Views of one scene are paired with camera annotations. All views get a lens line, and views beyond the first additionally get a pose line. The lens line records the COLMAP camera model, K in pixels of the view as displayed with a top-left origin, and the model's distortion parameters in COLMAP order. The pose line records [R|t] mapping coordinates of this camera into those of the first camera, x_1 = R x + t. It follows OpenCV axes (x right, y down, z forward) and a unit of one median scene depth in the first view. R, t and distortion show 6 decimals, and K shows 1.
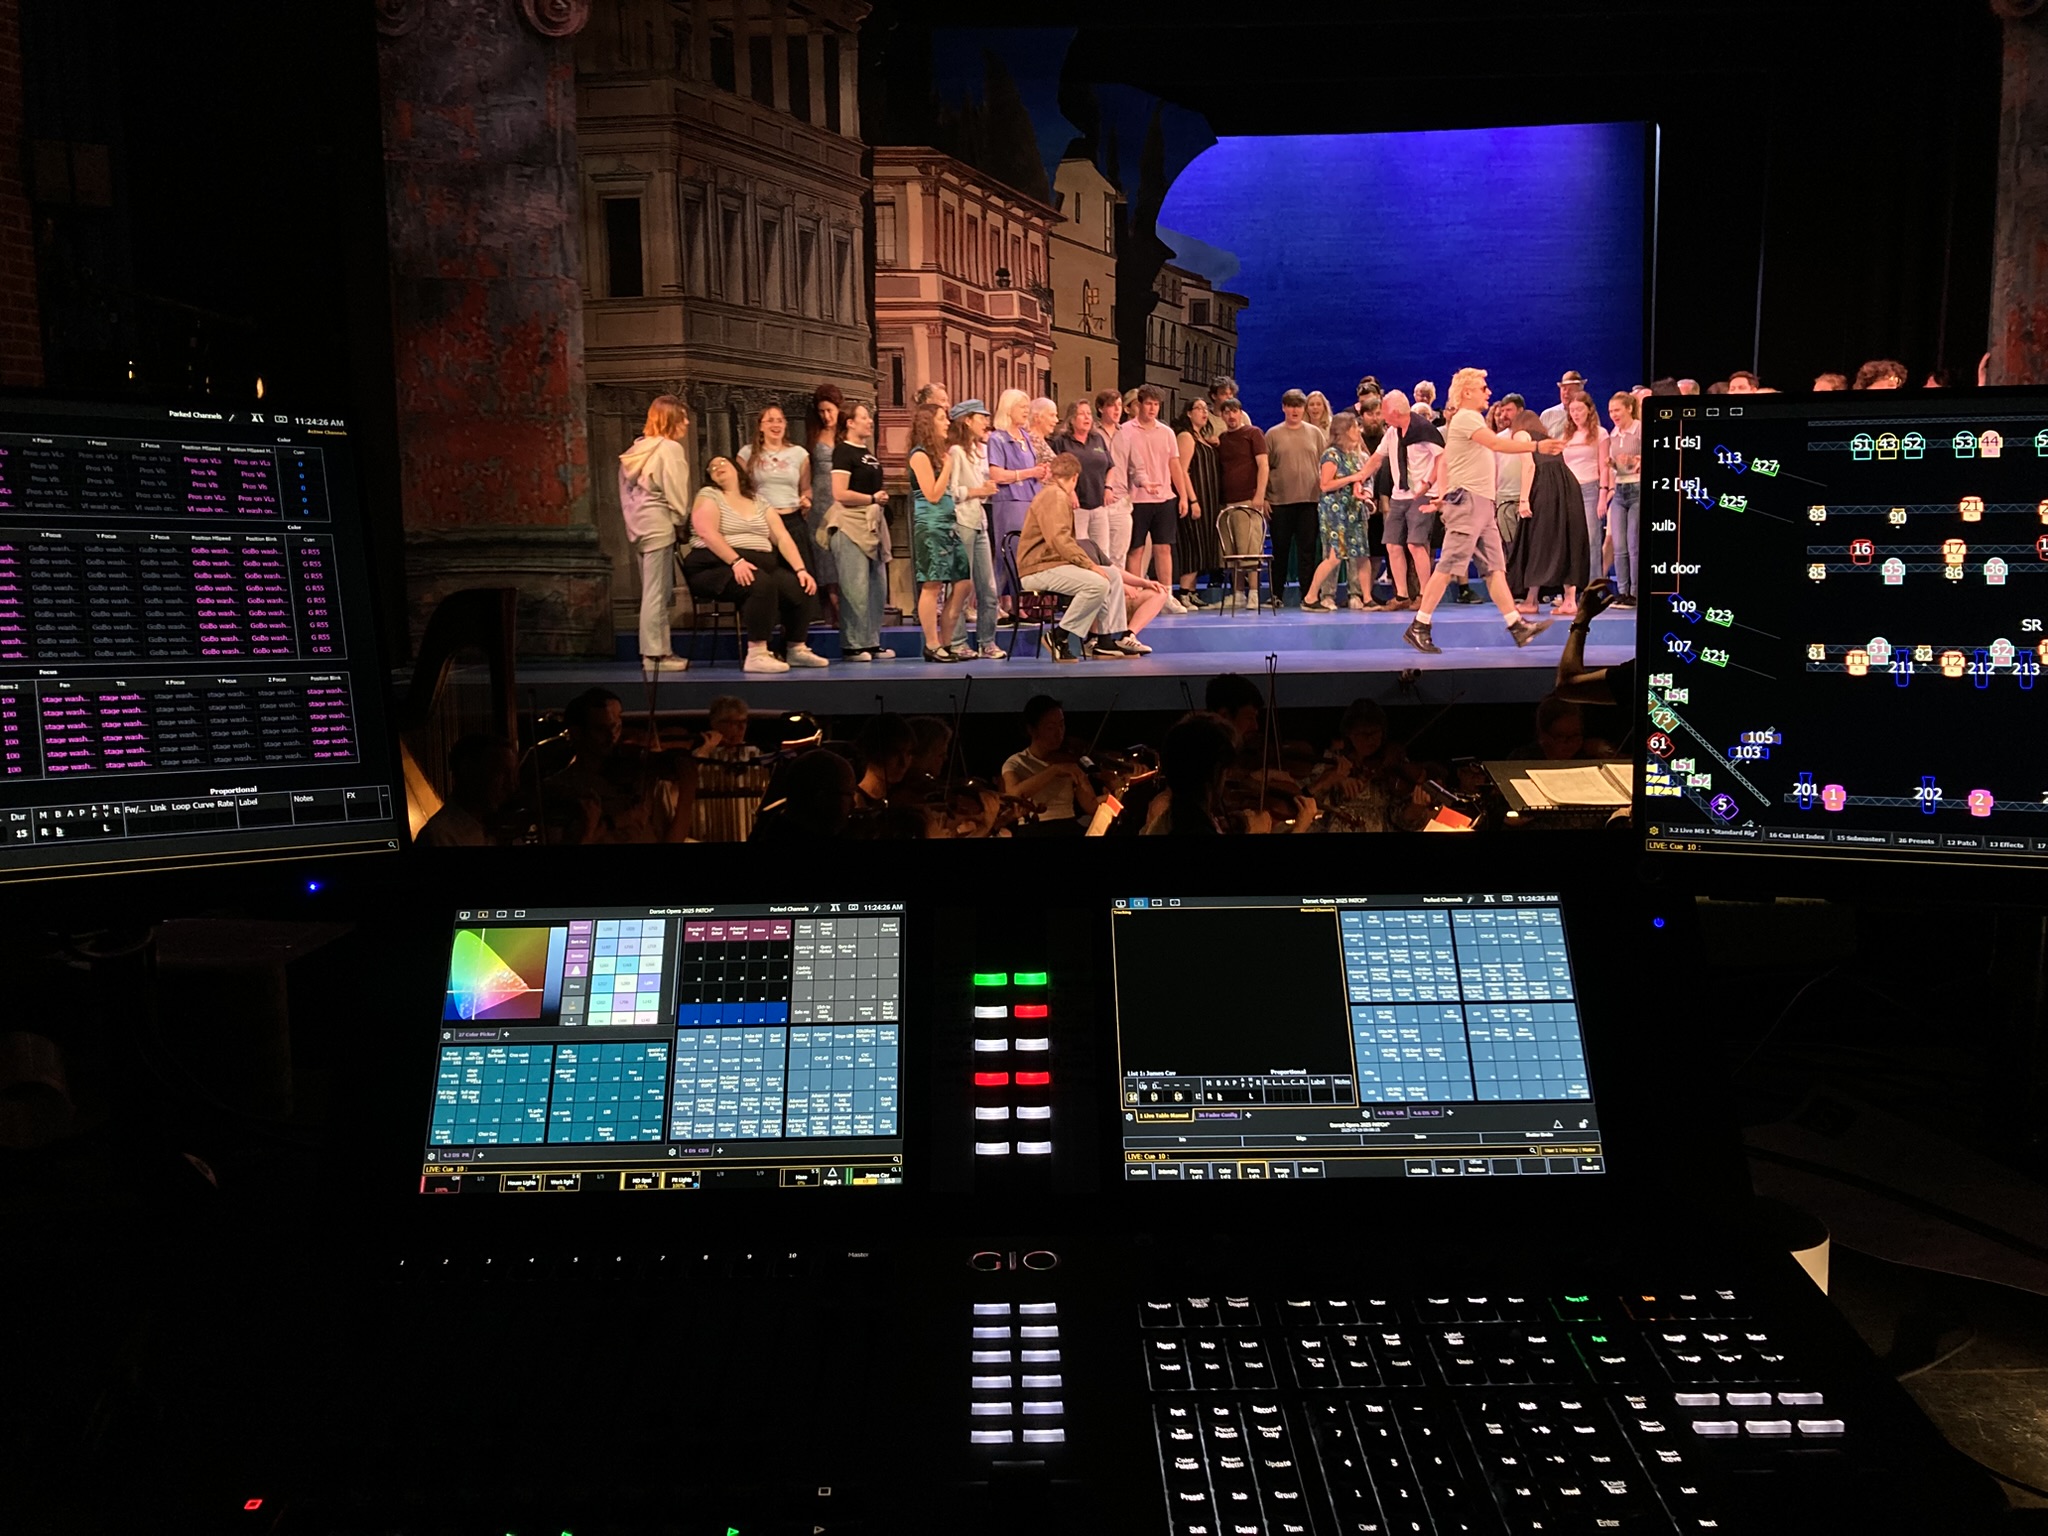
lens RADIAL K [[1706.8, 0, 1004.7], [0, 1706.8, 763.9], [0, 0, 1]] dist [0.031186, -0.056981]
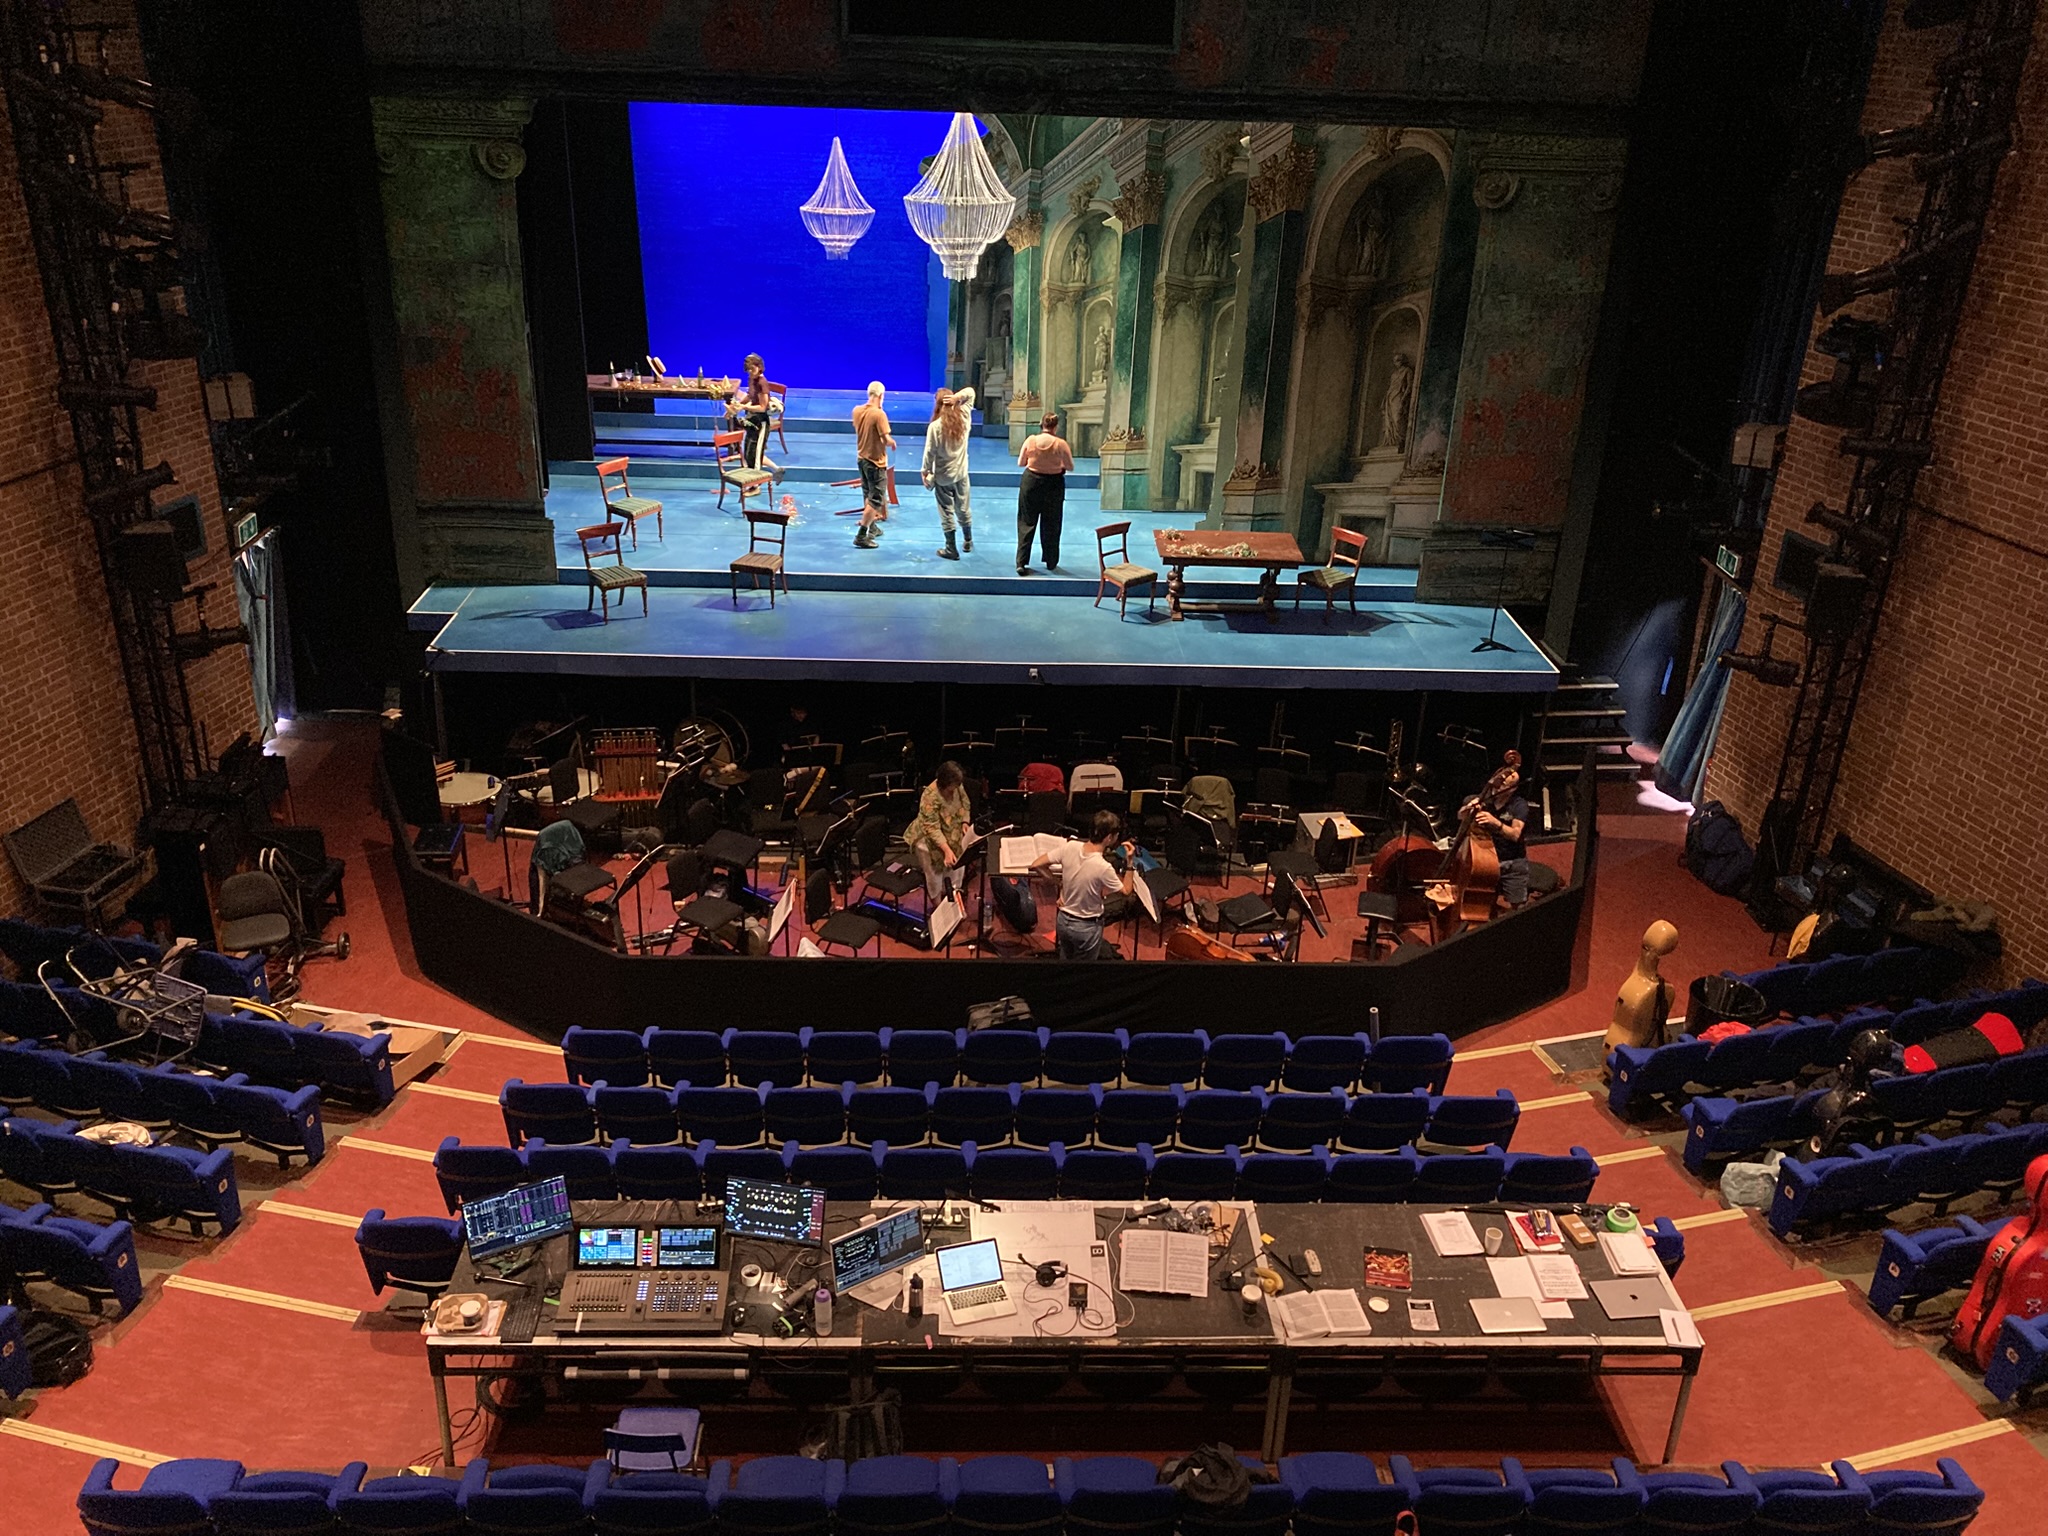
lens RADIAL K [[1706.8, 0, 1030.0], [0, 1706.8, 763.1], [0, 0, 1]] dist [0.031186, -0.056981]
pose [[0.997859, 0.029143, 0.058553, 1.329185], [-0.045857, 0.950077, 0.308628, -4.828514], [-0.046636, -0.310652, 0.949379, -6.420415]]
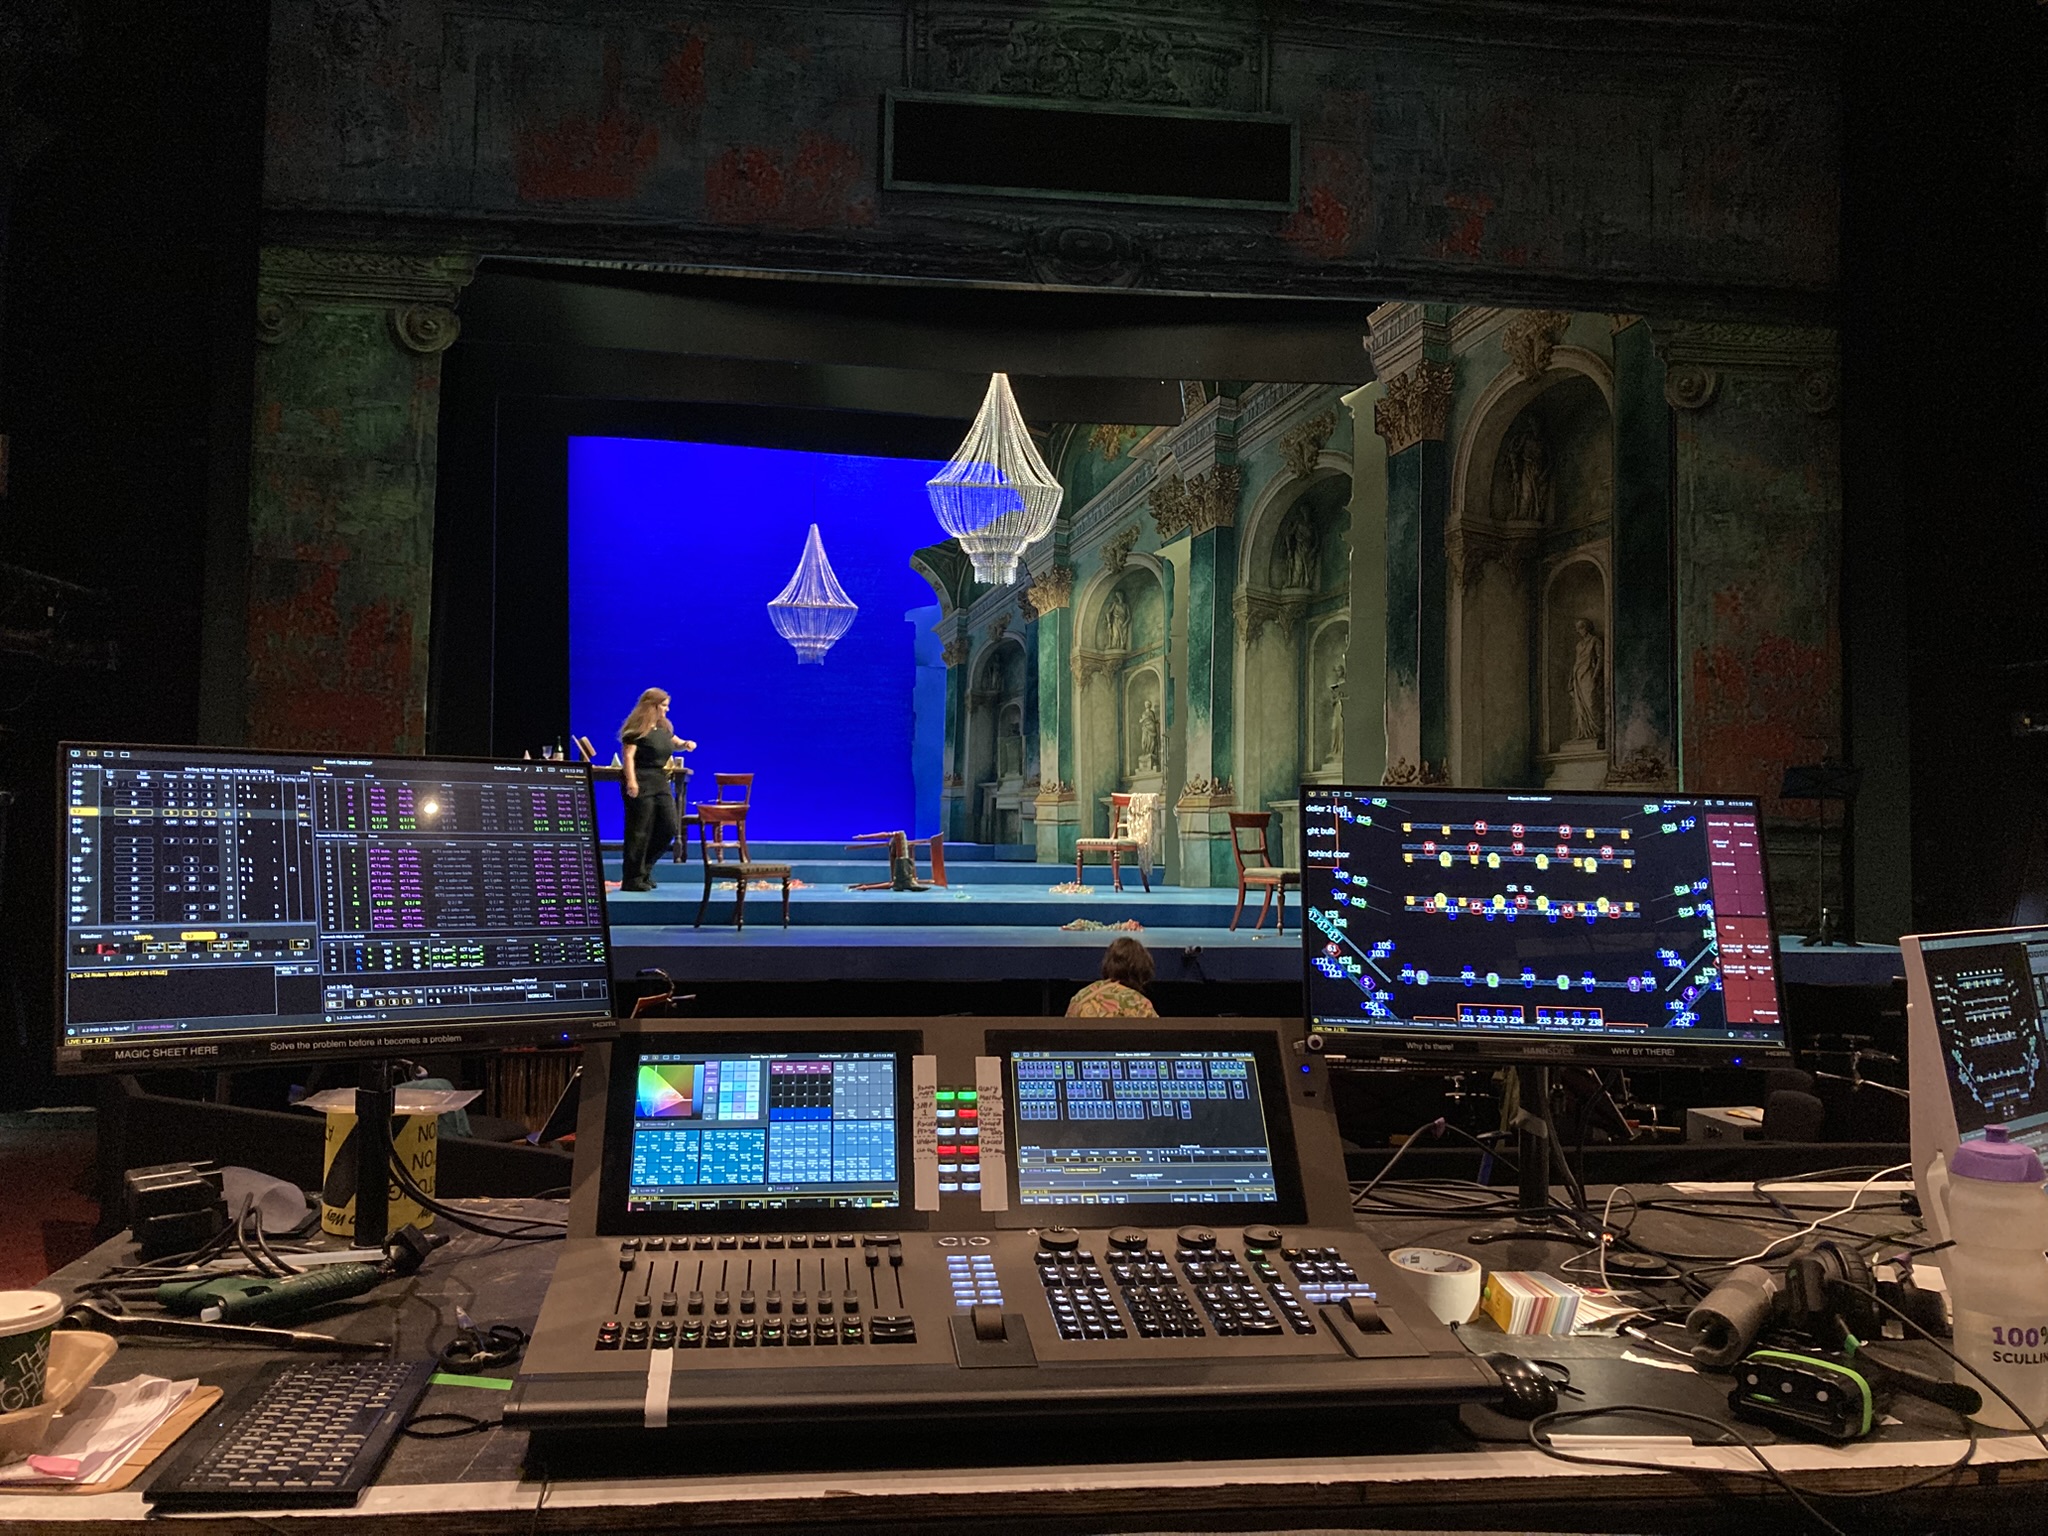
lens RADIAL K [[1706.8, 0, 1008.7], [0, 1706.8, 732.3], [0, 0, 1]] dist [0.031186, -0.056981]
pose [[0.992096, 0.034650, 0.120606, -0.171909], [-0.012544, 0.983691, -0.179427, 0.071998], [-0.124856, 0.176495, 0.976351, -0.830748]]
